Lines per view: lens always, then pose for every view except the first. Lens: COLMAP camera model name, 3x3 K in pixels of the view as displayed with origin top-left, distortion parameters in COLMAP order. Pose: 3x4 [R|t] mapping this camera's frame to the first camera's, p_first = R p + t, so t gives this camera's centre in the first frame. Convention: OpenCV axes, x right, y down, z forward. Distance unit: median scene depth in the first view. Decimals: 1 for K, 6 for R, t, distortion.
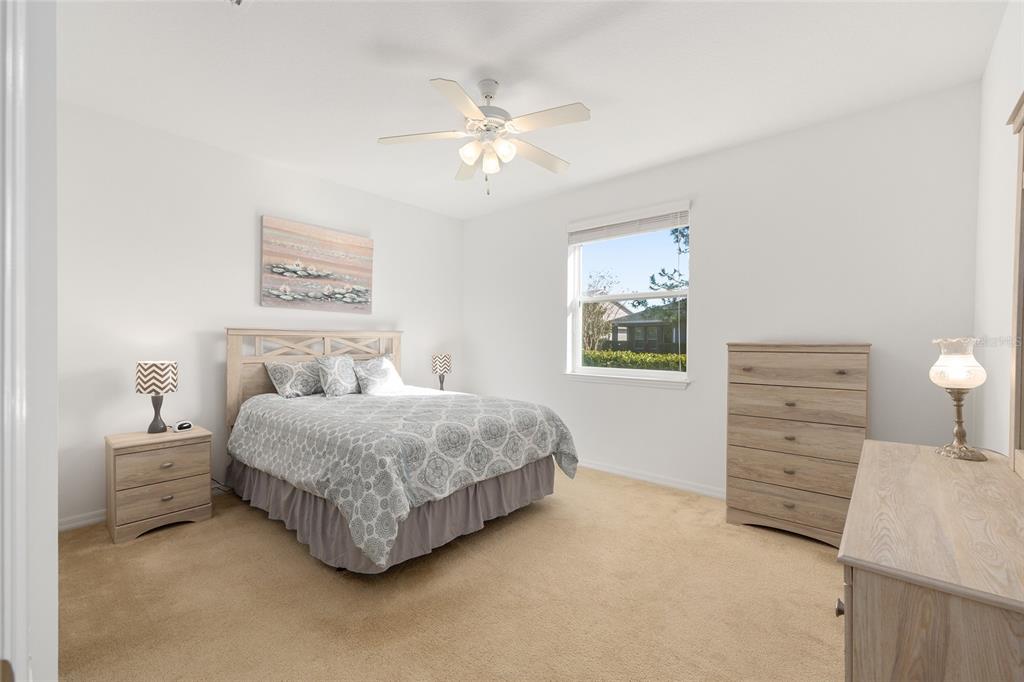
lens RADIAL K [[414.0, 0, 517.0], [0, 414.0, 342.4], [0, 0, 1]] dist [0.000556, 0.000244]
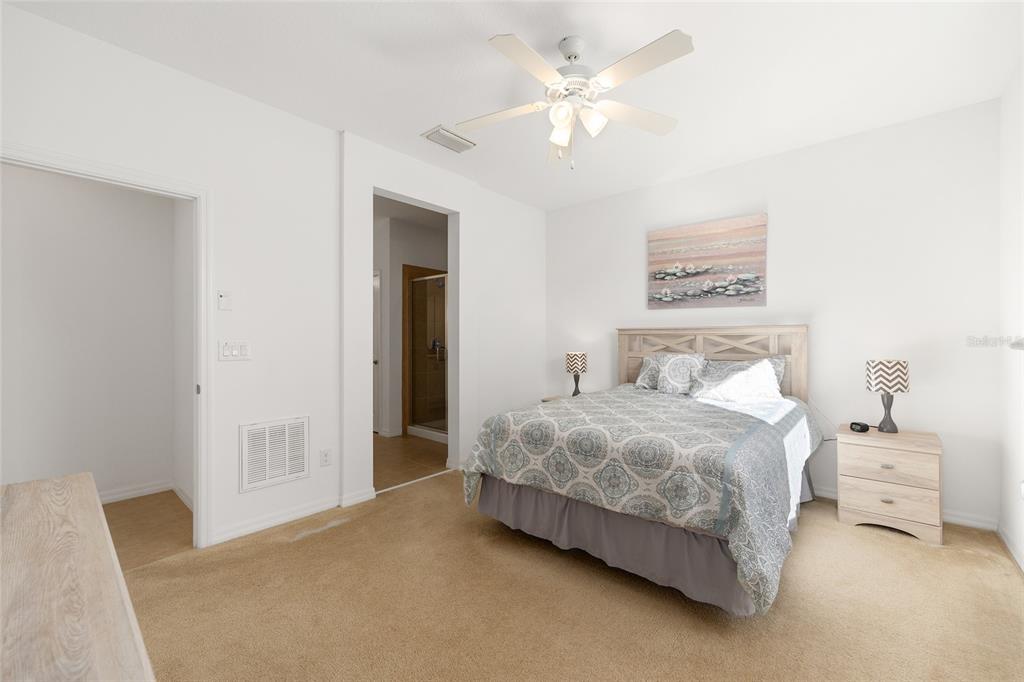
lens RADIAL K [[414.0, 0, 516.5], [0, 414.0, 340.2], [0, 0, 1]] dist [0.000556, 0.000244]
pose [[0.006439, -0.000456, -0.999979, 0.524276], [0.001094, 0.999999, -0.000449, -0.000070], [0.999979, -0.001092, 0.006439, 0.578981]]
